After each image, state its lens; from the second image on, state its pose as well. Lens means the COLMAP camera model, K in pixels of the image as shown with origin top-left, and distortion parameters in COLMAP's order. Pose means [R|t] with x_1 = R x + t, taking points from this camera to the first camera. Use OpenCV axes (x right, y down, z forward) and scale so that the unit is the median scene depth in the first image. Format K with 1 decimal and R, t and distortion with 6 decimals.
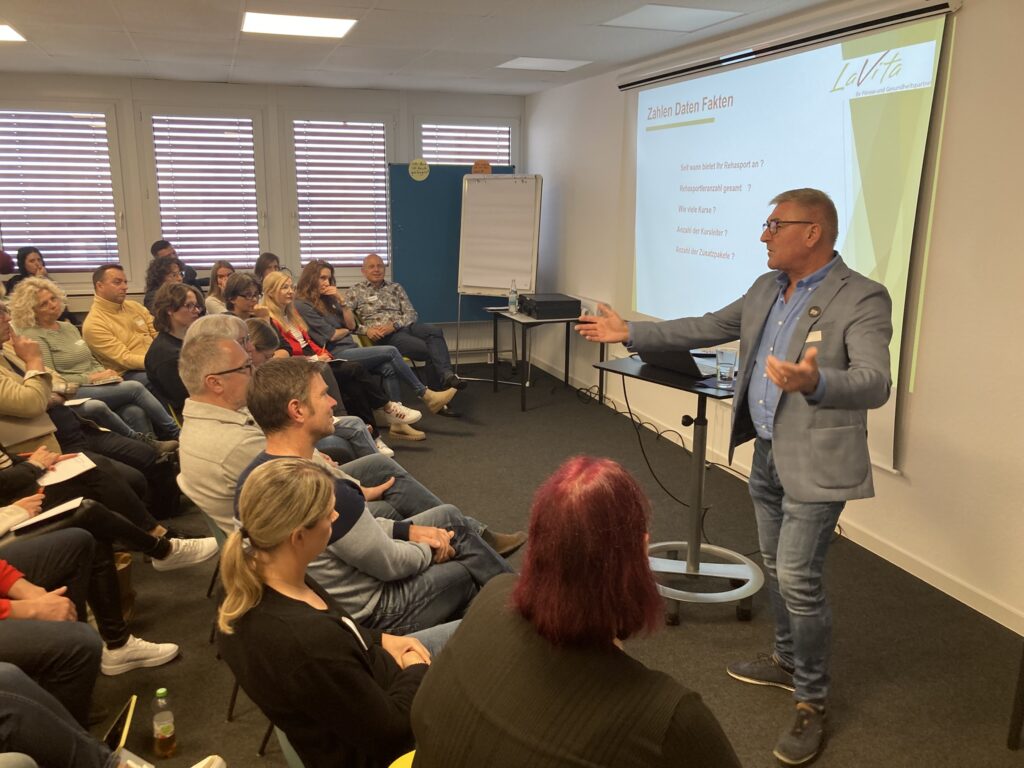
lens RADIAL K [[887.1, 0, 512.0], [0, 887.1, 384.0], [0, 0, 1]] dist [0.007339, -0.000760]
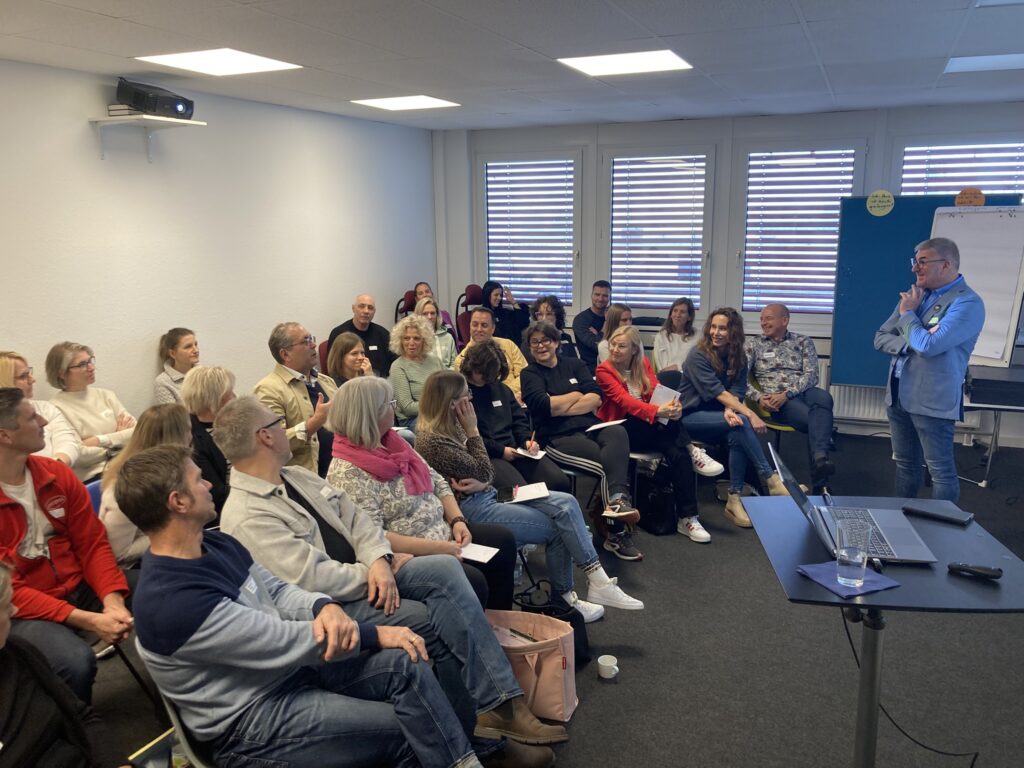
lens RADIAL K [[893.2, 0, 512.0], [0, 893.2, 384.0], [0, 0, 1]] dist [-0.114732, 0.248977]
pose [[0.746377, 0.104180, -0.657319, 0.201901], [-0.125937, 0.991936, 0.014215, -0.044298], [0.653499, 0.072171, 0.753479, 0.176445]]
